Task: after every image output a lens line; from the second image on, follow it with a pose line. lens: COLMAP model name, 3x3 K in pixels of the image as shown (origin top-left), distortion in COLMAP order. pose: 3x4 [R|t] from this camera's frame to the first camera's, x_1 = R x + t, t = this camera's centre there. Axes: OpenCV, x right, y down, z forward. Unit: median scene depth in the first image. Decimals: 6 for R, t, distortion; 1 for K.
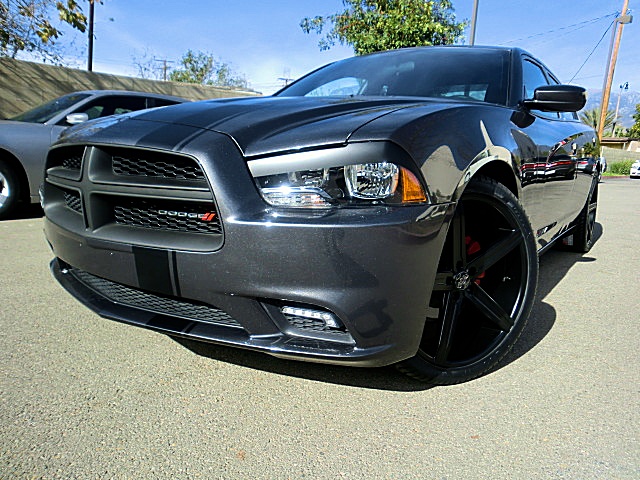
lens RADIAL K [[495.0, 0, 320.0], [0, 495.0, 240.0], [0, 0, 1]] dist [-0.103938, 0.120209]
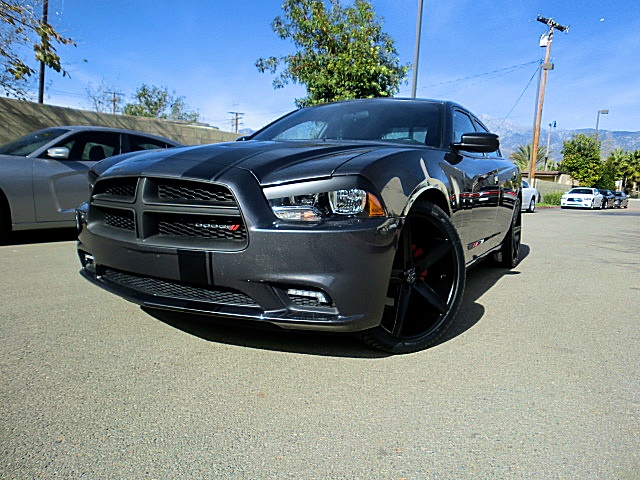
lens RADIAL K [[497.0, 0, 320.0], [0, 497.0, 240.0], [0, 0, 1]] dist [-0.103167, 0.119279]
pose [[0.994725, -0.009537, 0.102130, -0.070564], [0.016169, 0.997799, -0.064307, 0.046986], [-0.101292, 0.065619, 0.992690, -0.244799]]
